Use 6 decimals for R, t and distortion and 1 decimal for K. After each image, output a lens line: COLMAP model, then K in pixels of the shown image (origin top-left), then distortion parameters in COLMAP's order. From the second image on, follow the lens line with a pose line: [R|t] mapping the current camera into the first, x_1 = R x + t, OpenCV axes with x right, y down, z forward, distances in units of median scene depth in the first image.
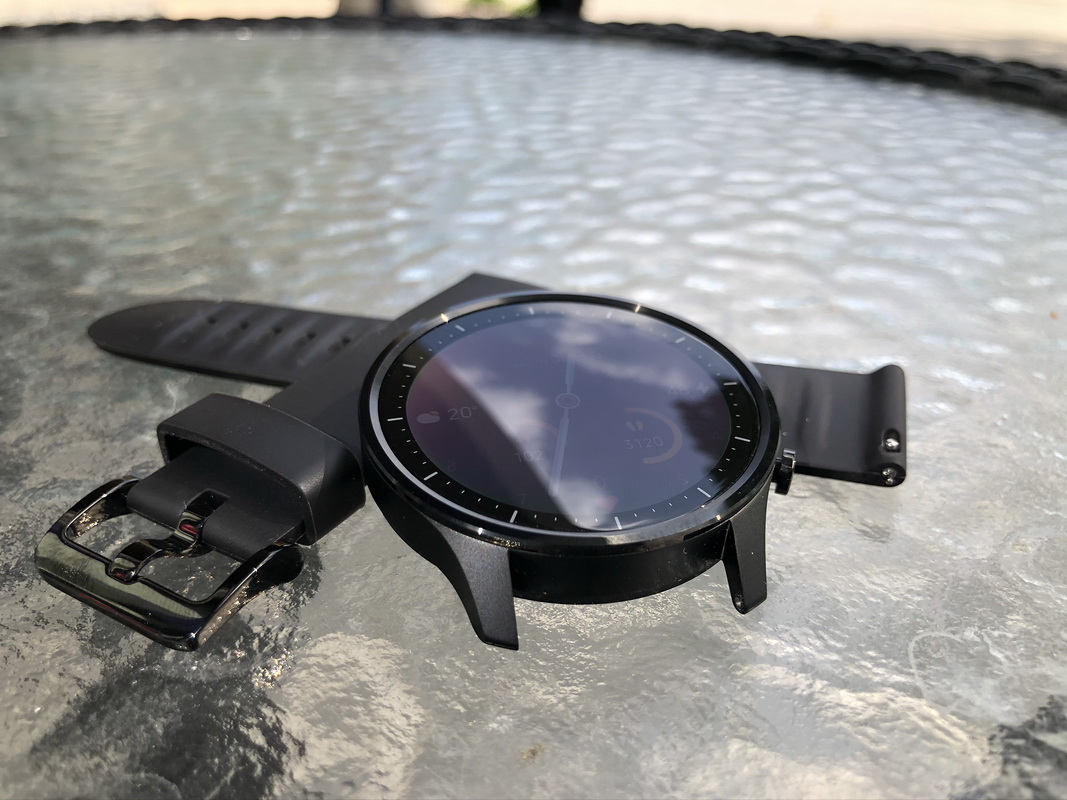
lens RADIAL K [[891.2, 0, 533.5], [0, 891.2, 400.0], [0, 0, 1]] dist [-0.042358, 0.017941]
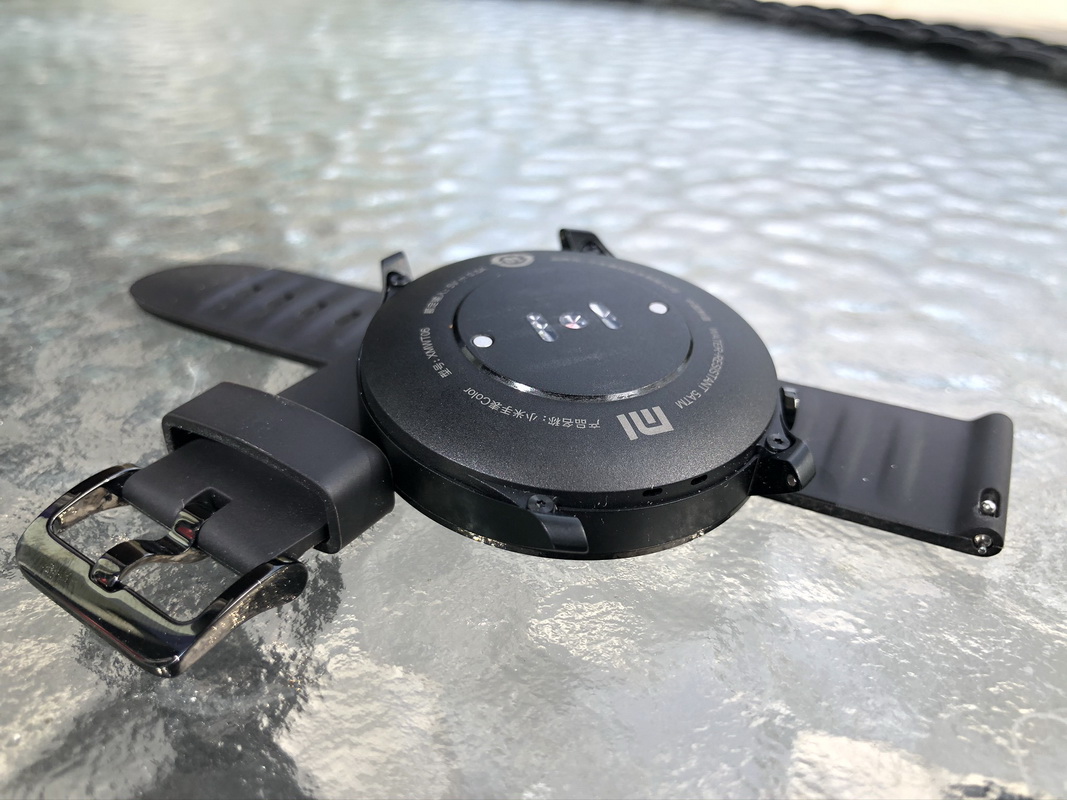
lens RADIAL K [[857.9, 0, 533.5], [0, 857.9, 400.0], [0, 0, 1]] dist [-0.074671, 0.078132]
pose [[0.997861, 0.056911, -0.032166, -0.017762], [-0.055488, 0.997510, 0.043523, -0.027772], [0.034563, -0.041645, 0.998534, 0.094792]]
